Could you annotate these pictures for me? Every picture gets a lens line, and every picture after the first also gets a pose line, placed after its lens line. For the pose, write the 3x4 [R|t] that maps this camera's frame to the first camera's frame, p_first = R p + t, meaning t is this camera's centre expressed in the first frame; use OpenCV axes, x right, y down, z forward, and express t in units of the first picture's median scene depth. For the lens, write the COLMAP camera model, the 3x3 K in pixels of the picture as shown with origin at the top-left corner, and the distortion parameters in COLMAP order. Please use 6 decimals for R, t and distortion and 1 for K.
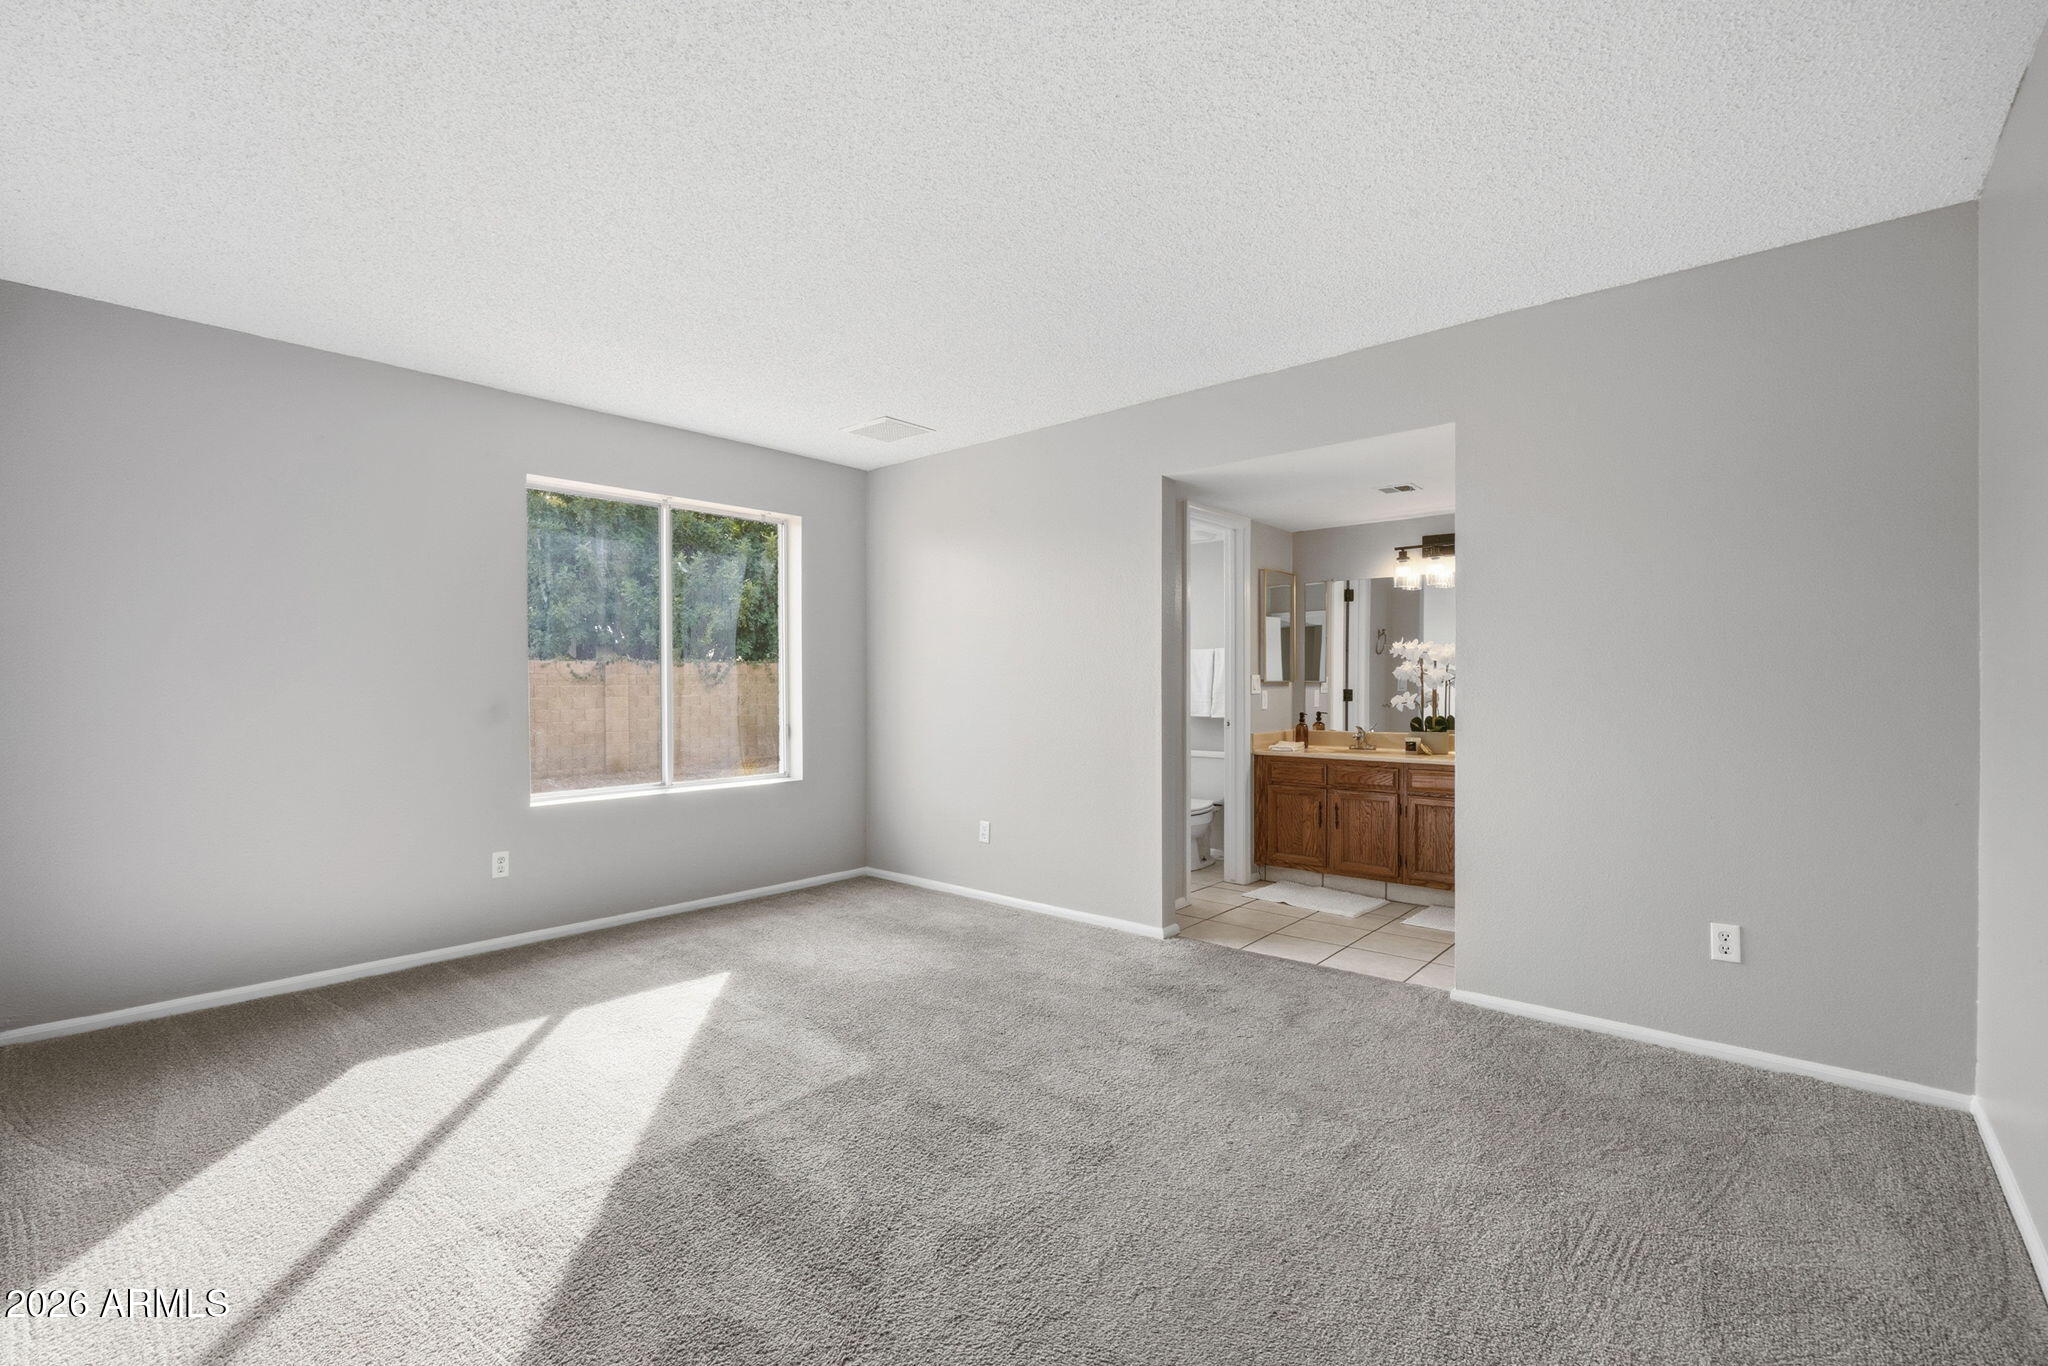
lens RADIAL K [[907.2, 0, 1011.3], [0, 907.2, 682.7], [0, 0, 1]] dist [-0.019290, 0.002583]
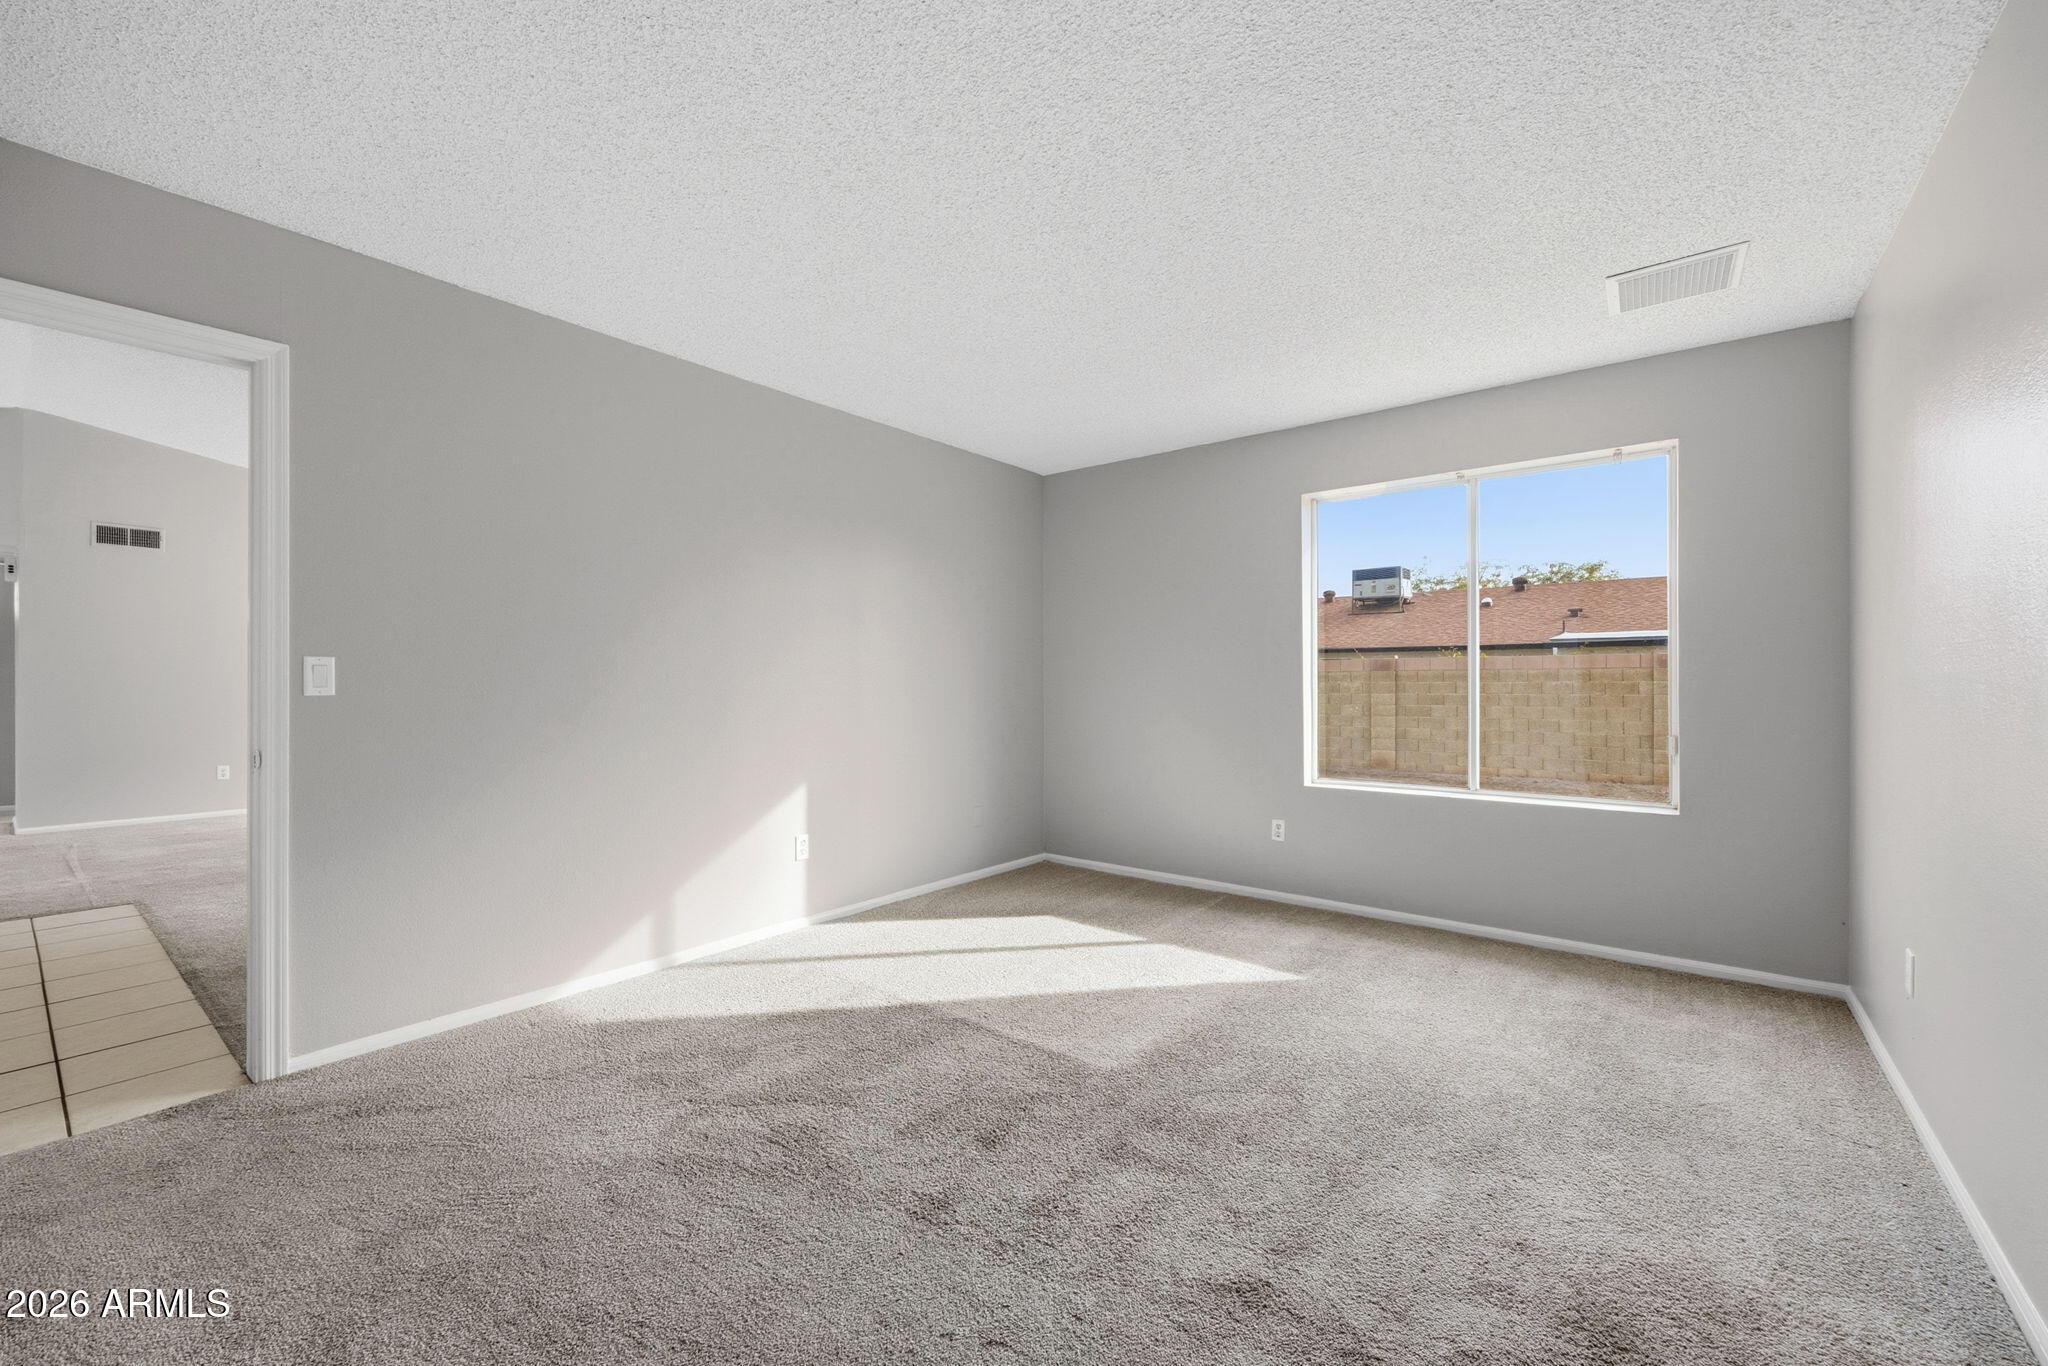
lens RADIAL K [[845.2, 0, 1021.7], [0, 845.2, 677.1], [0, 0, 1]] dist [-0.000841, -0.000038]
pose [[0.049328, 0.004403, -0.998773, 0.683654], [-0.006092, 0.999973, 0.004107, -0.005179], [0.998764, 0.005882, 0.049354, 0.769707]]
